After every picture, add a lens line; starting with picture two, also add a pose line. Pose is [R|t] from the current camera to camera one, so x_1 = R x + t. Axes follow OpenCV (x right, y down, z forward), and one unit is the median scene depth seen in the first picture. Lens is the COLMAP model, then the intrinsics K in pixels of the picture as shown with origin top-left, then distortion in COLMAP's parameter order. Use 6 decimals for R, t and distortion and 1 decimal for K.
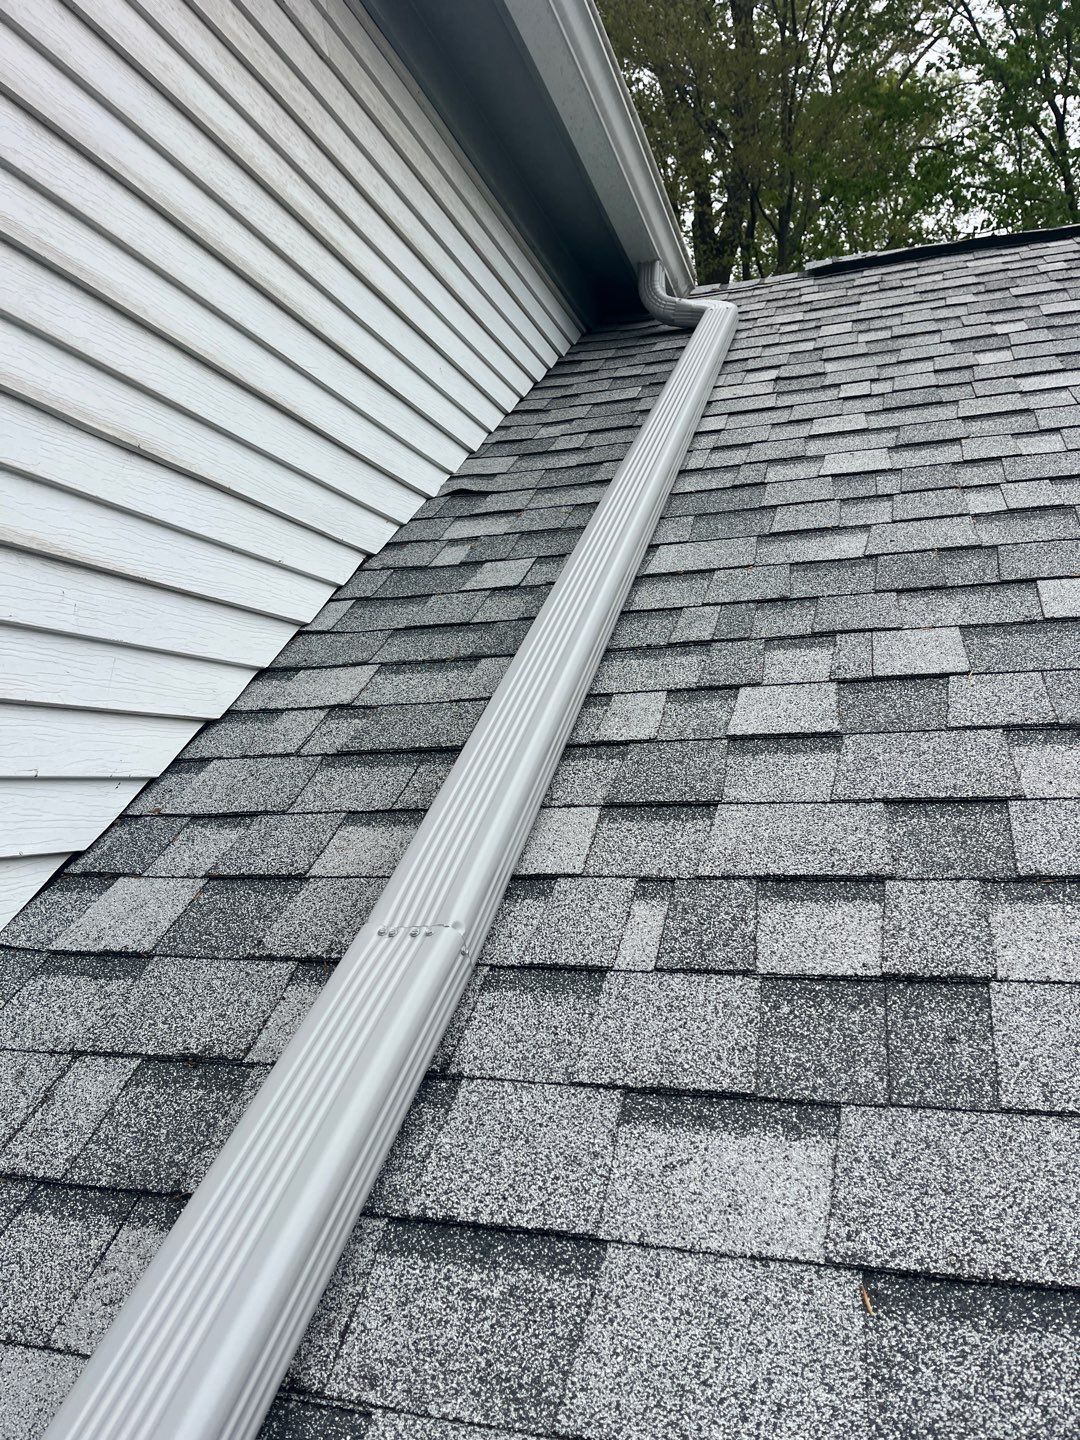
lens RADIAL K [[1039.6, 0, 540.0], [0, 1039.6, 720.0], [0, 0, 1]] dist [0.063701, -0.076275]
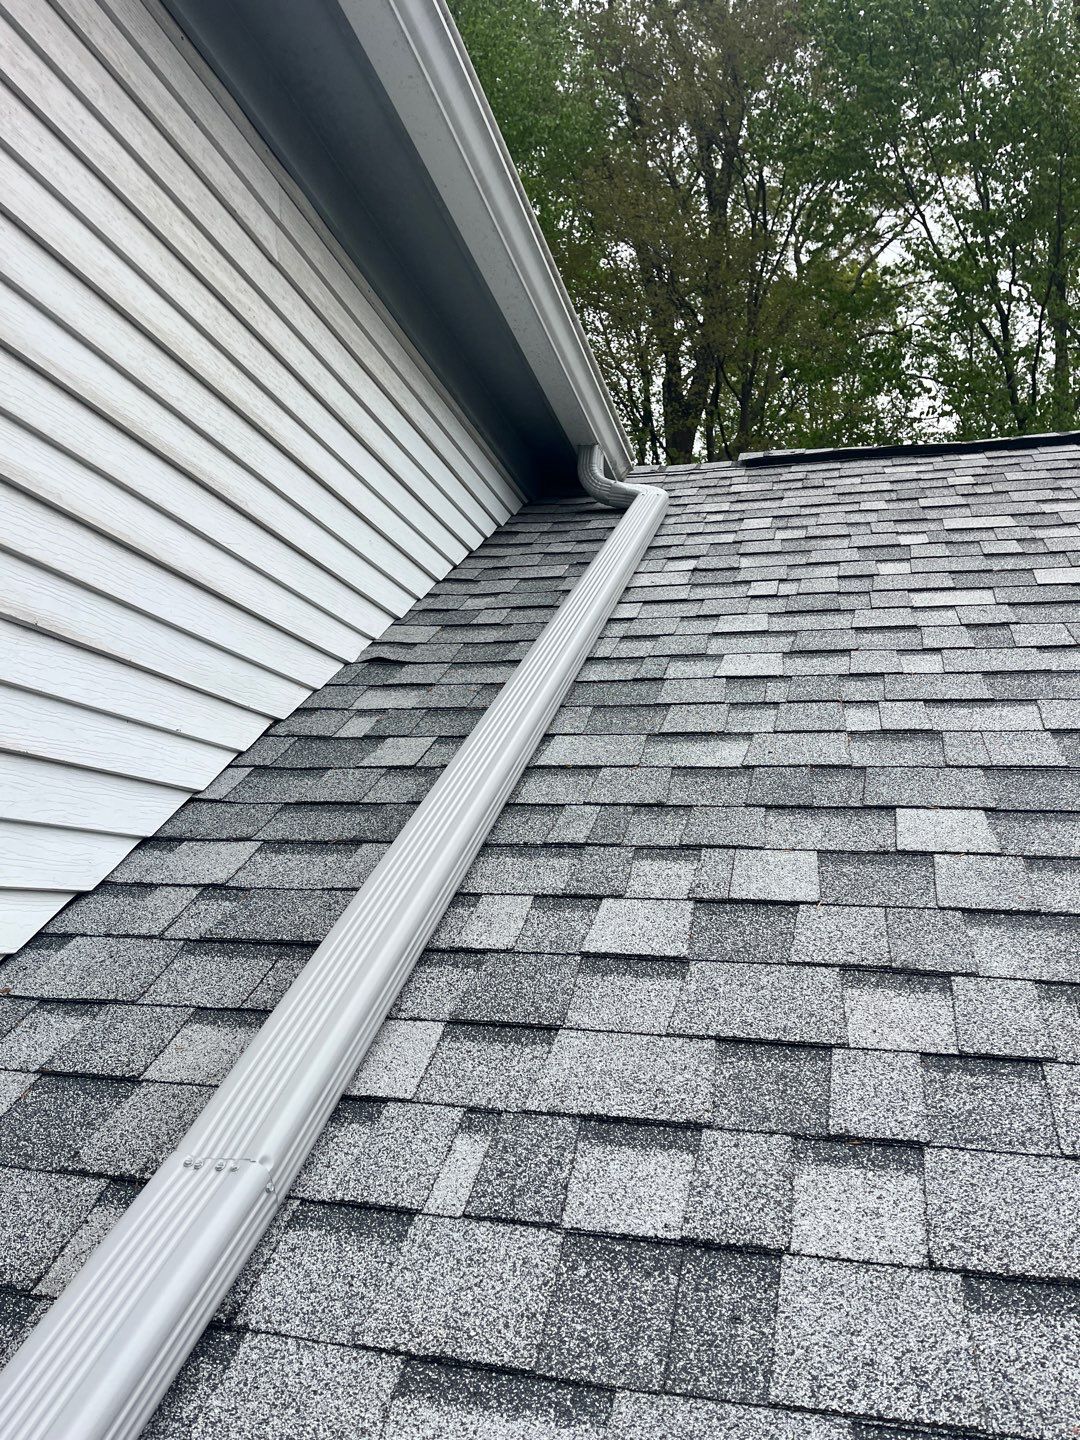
lens RADIAL K [[1039.6, 0, 540.0], [0, 1039.6, 720.0], [0, 0, 1]] dist [0.063701, -0.076275]
pose [[0.997324, 0.065802, 0.031860, 0.084312], [-0.061802, 0.991623, -0.113425, -0.082960], [-0.039056, 0.111153, 0.993036, -0.029932]]
